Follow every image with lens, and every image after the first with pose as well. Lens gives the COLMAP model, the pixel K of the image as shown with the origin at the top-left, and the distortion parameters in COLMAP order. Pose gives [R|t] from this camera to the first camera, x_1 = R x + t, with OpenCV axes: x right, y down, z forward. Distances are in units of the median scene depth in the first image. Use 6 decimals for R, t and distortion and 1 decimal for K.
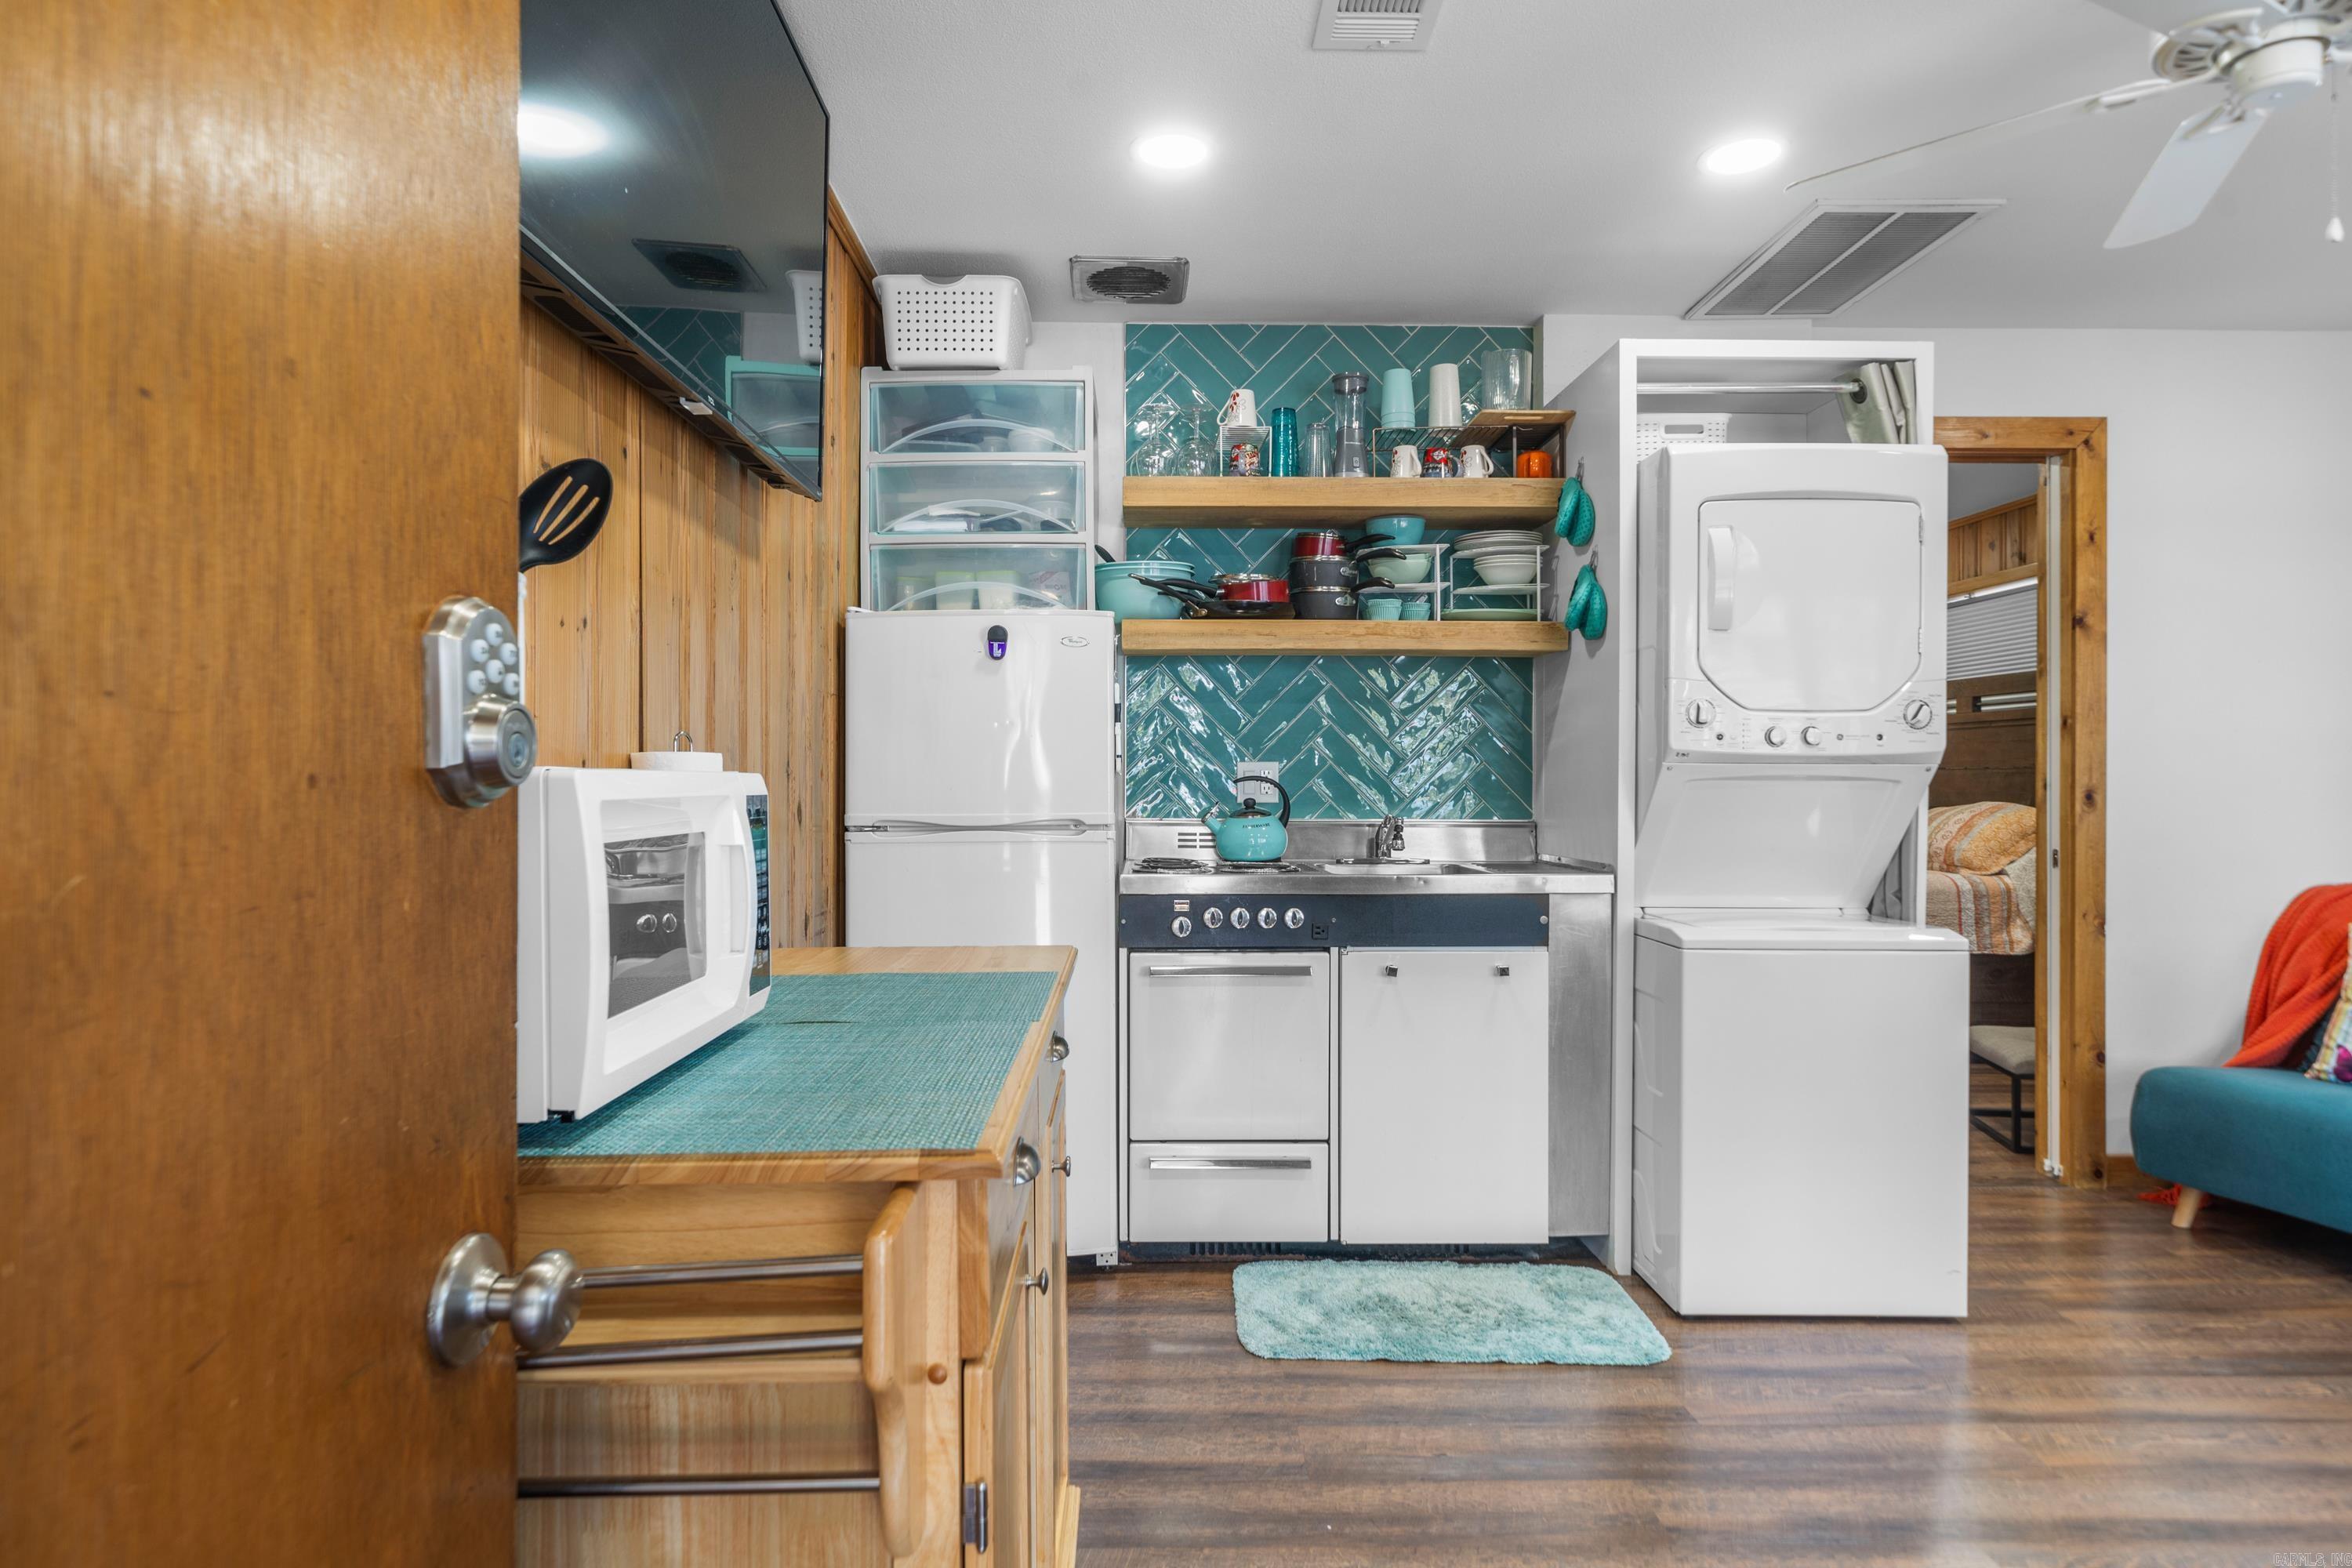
lens RADIAL K [[1321.5, 0, 1138.6], [0, 1321.5, 779.9], [0, 0, 1]] dist [0.004448, -0.000044]
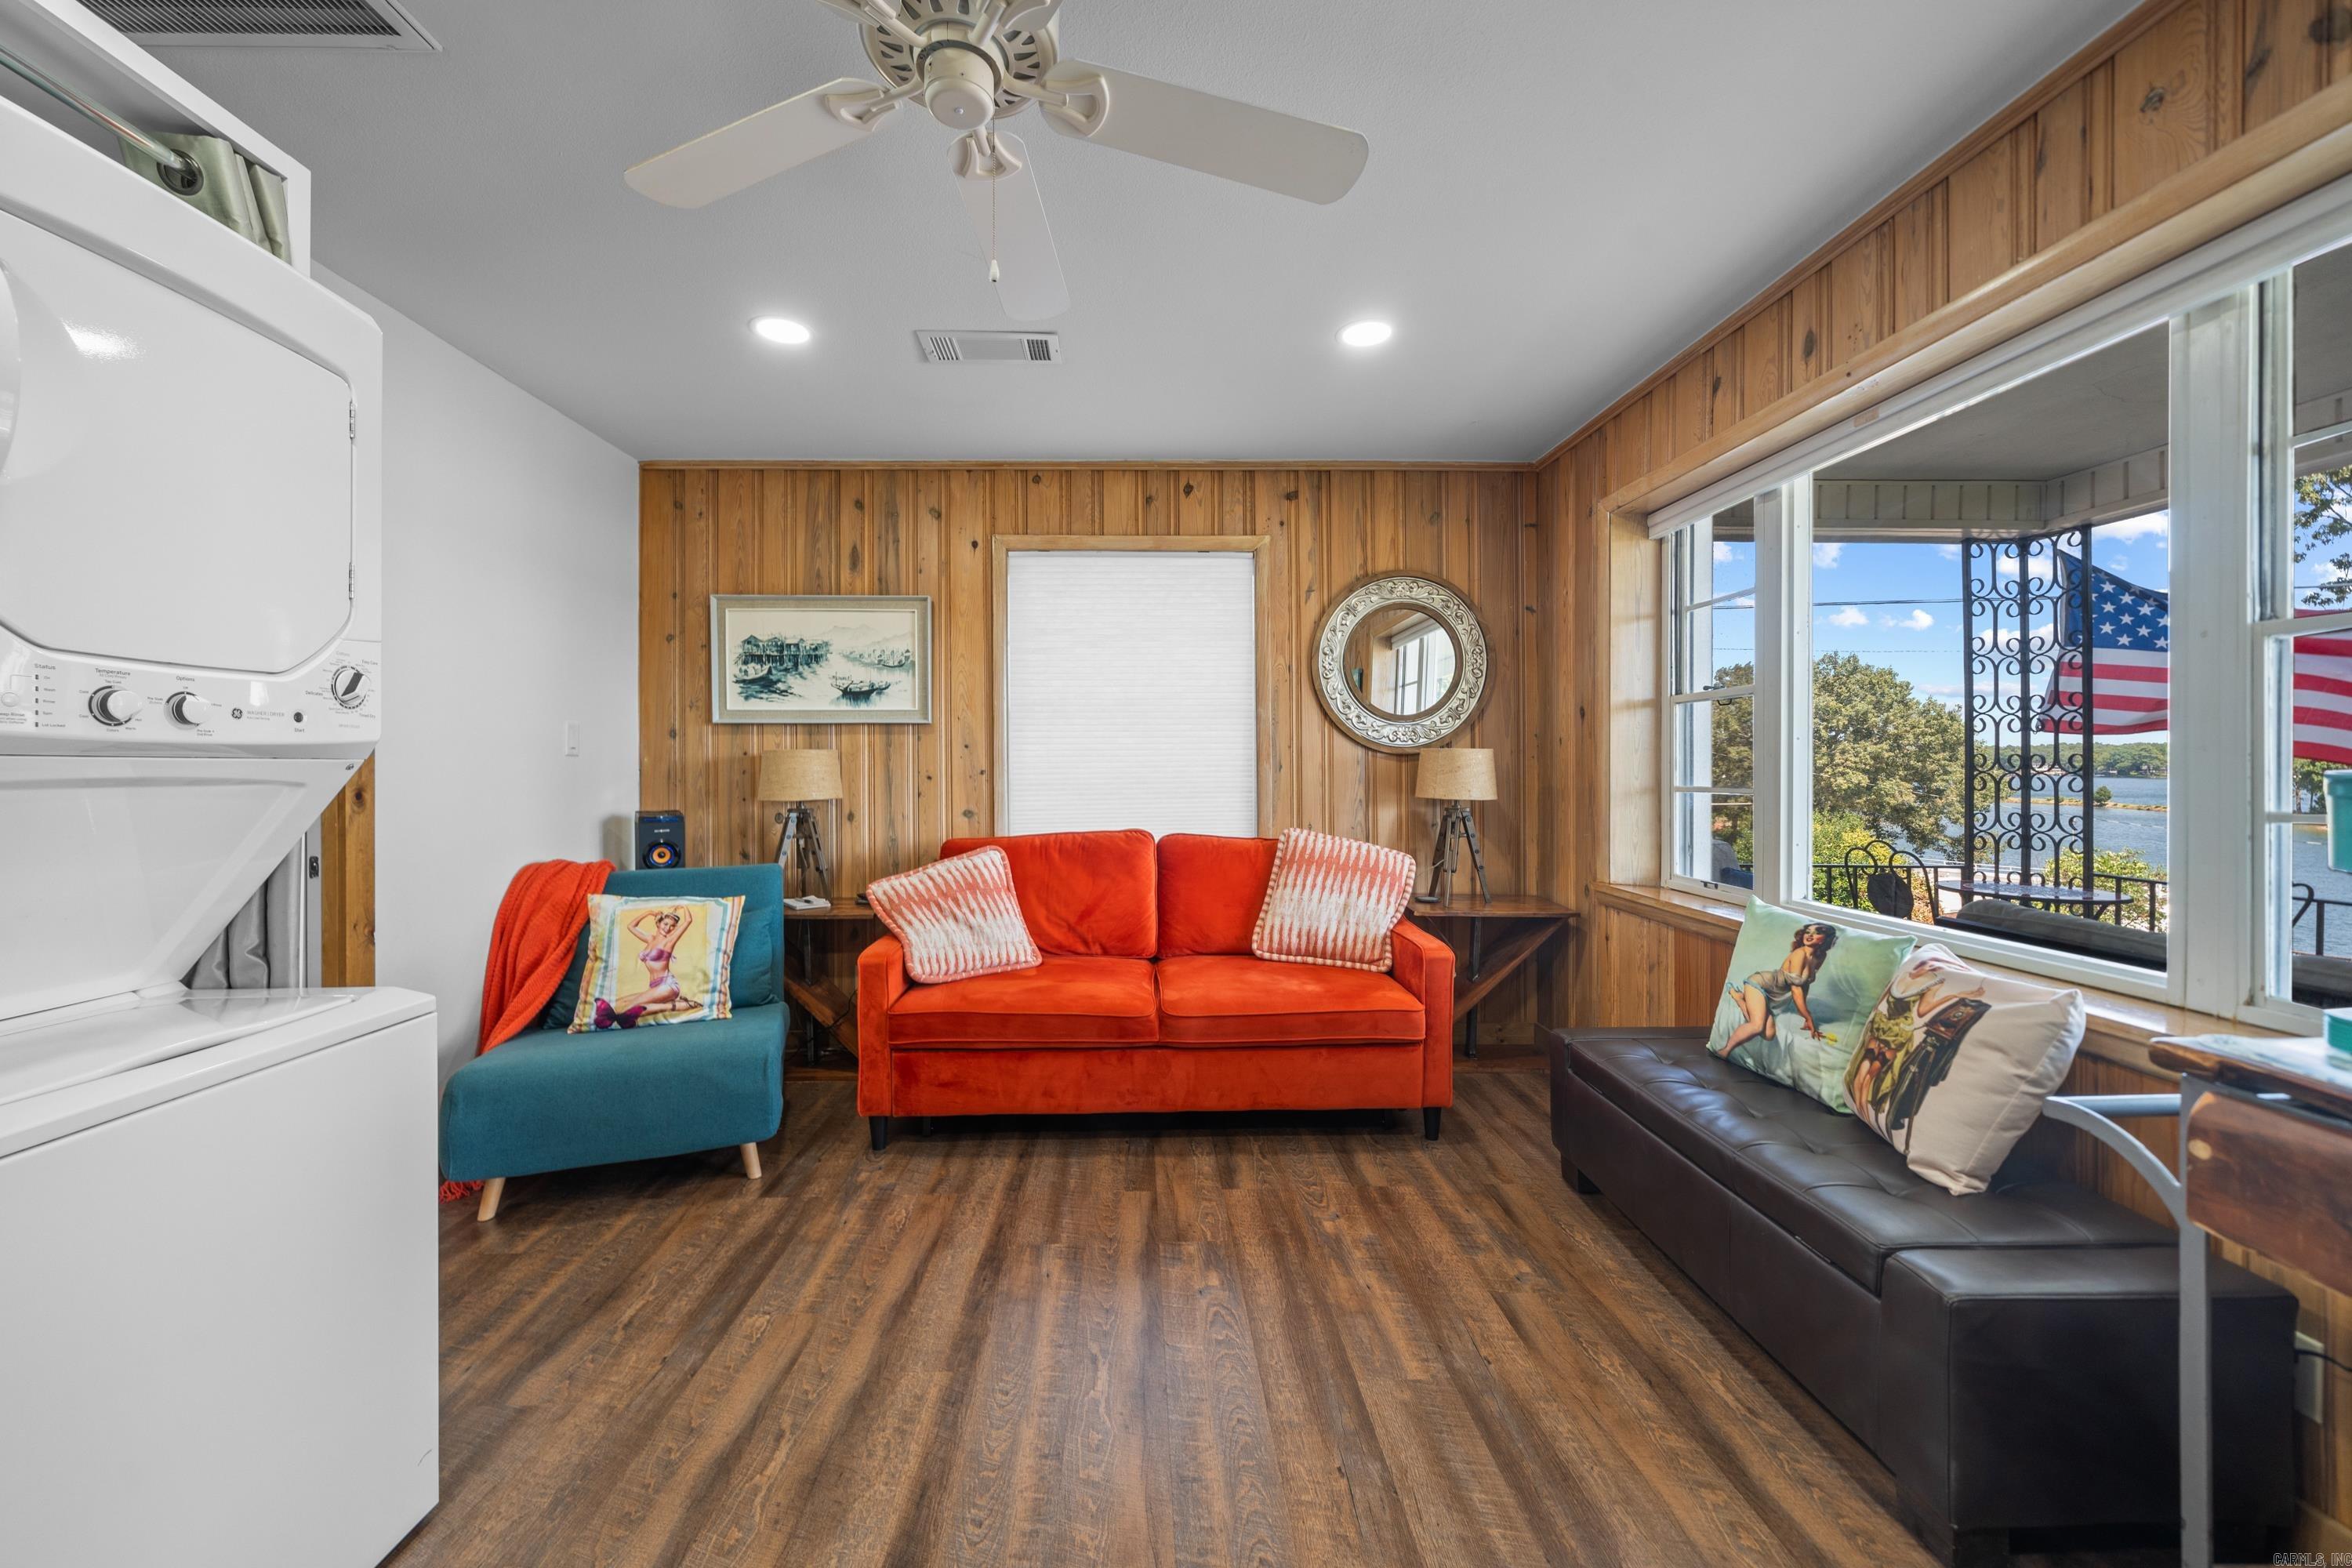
lens RADIAL K [[887.3, 0, 1170.6], [0, 887.3, 764.8], [0, 0, 1]] dist [-0.002323, -0.000201]
pose [[-0.029423, -0.000081, 0.999567, 0.099458], [0.006501, 0.999979, 0.000273, -0.005508], [-0.999546, 0.006507, -0.029422, 0.509505]]
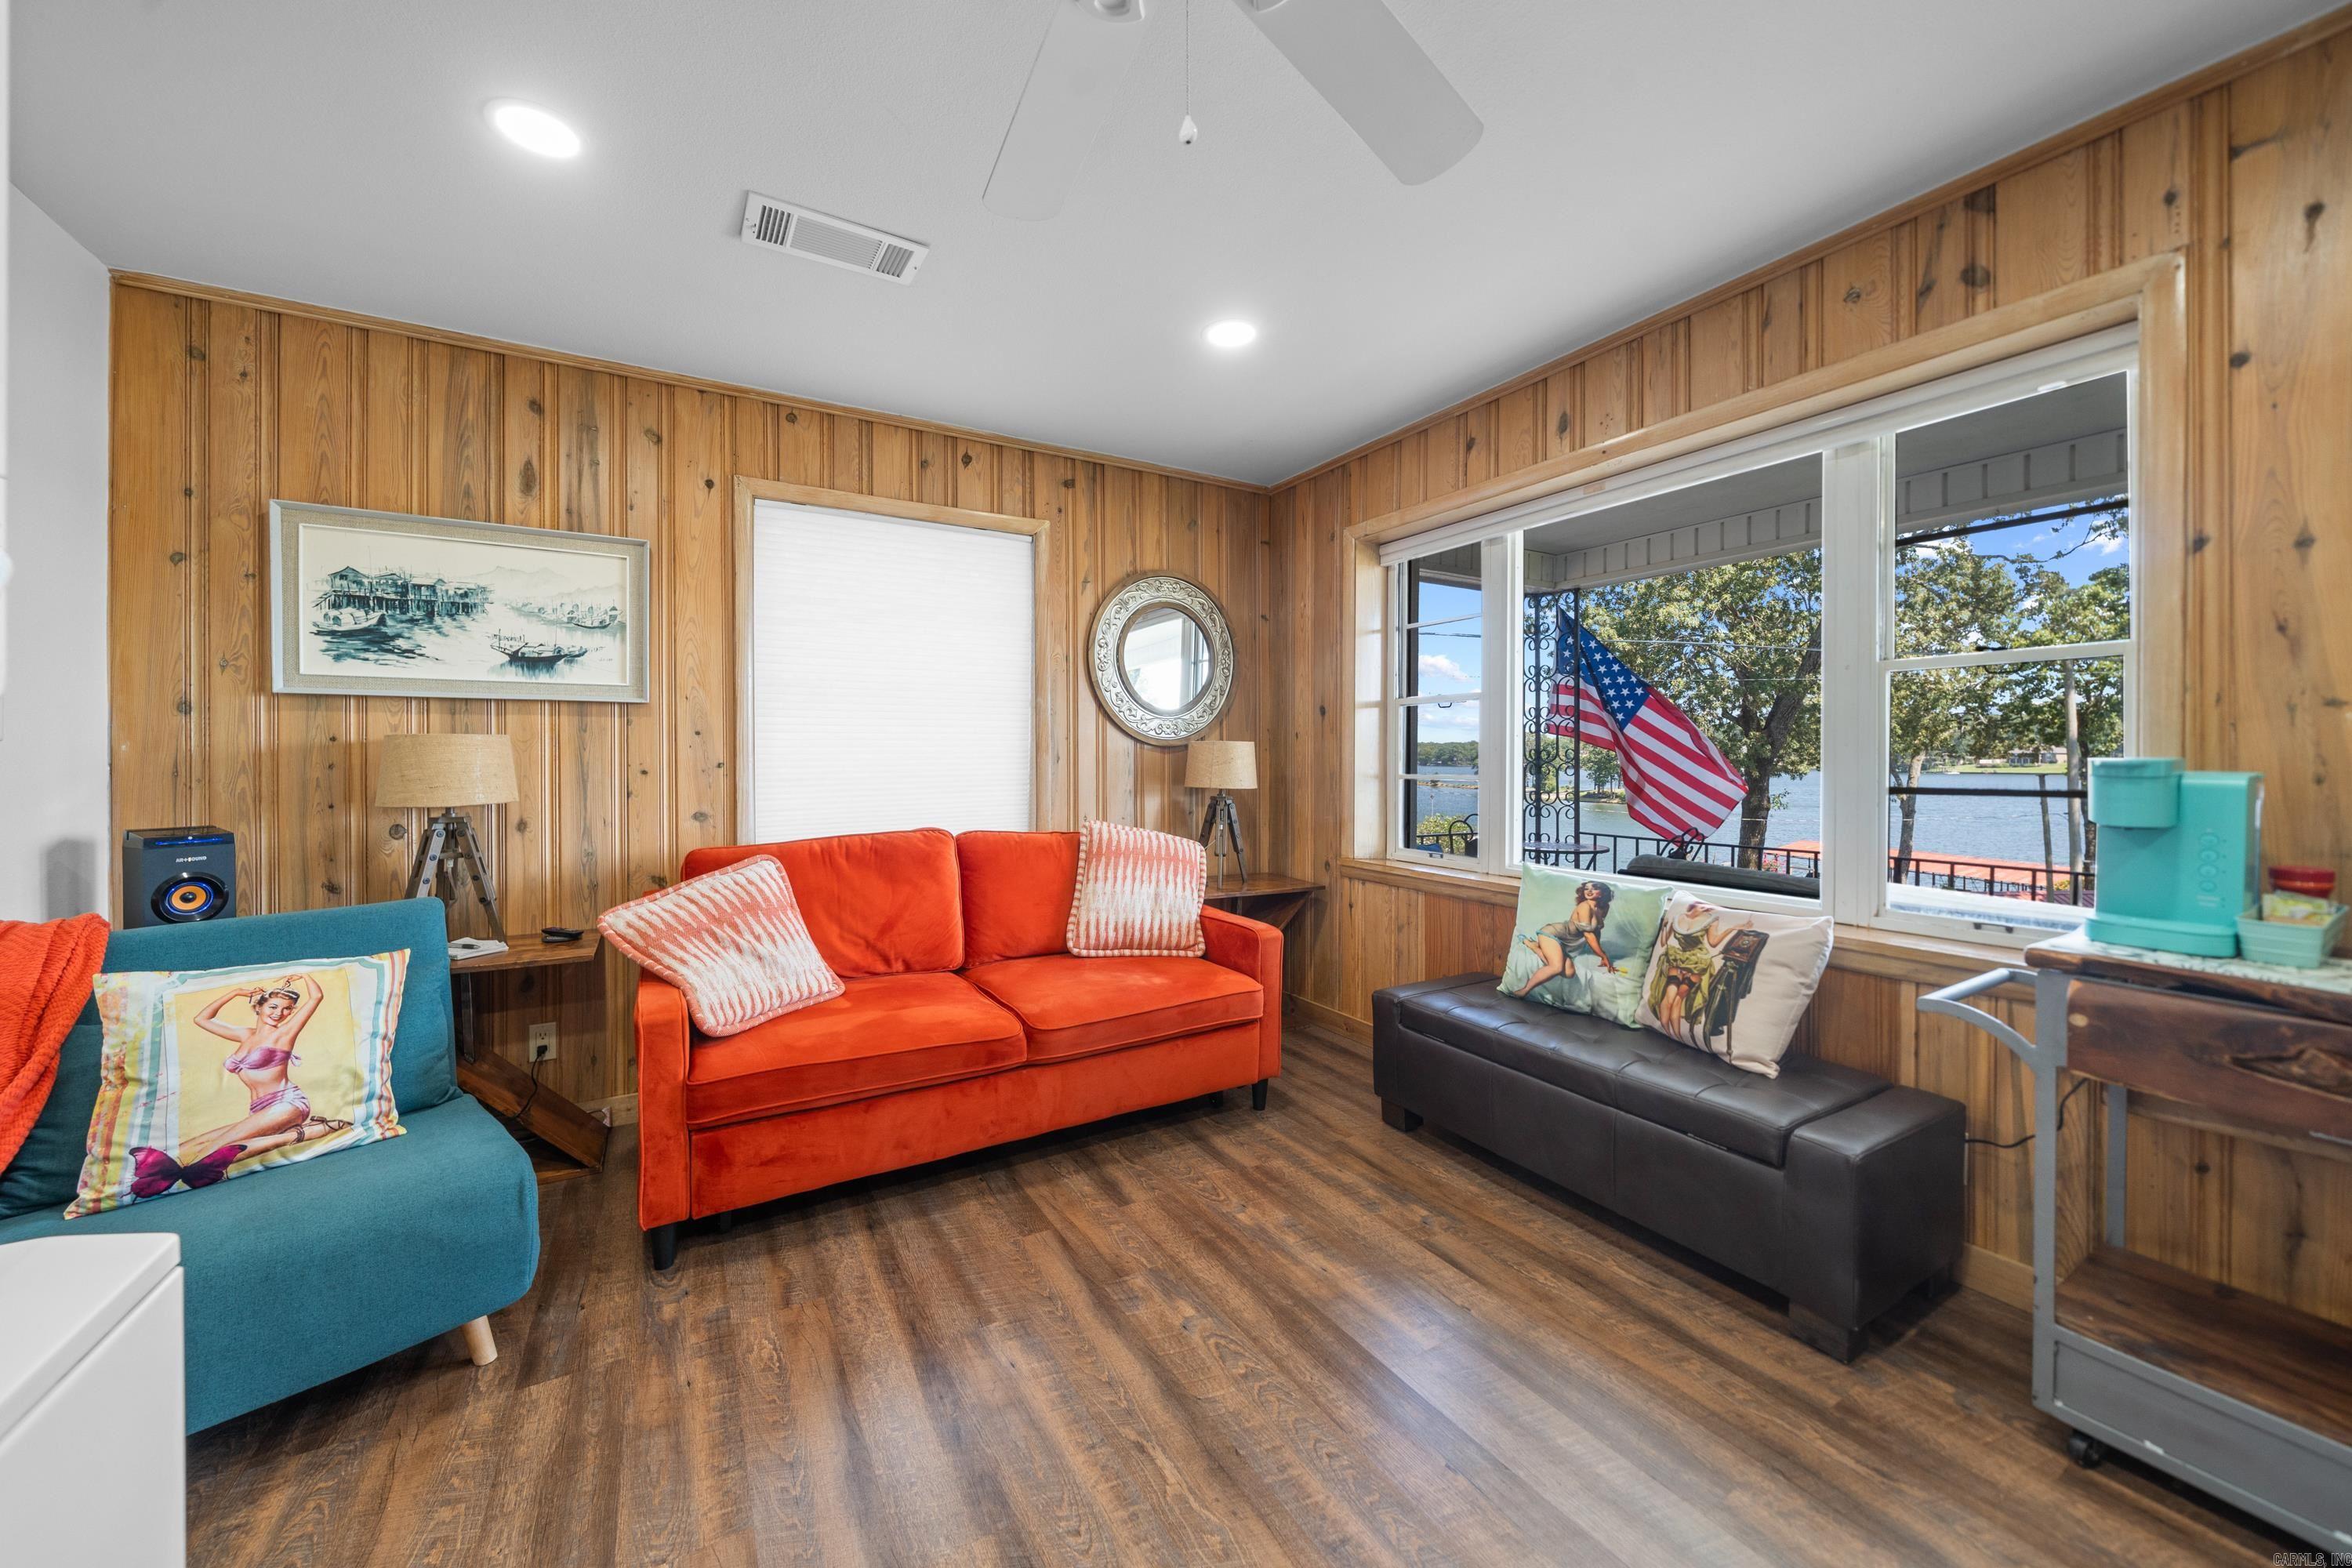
lens RADIAL K [[837.8, 0, 1158.2], [0, 837.8, 757.3], [0, 0, 1]] dist [-0.003309, -0.000067]
pose [[-0.494277, -0.001066, 0.869304, 0.253065], [0.005054, 0.999979, 0.004100, -0.006575], [-0.869290, 0.006419, -0.494261, 0.744291]]
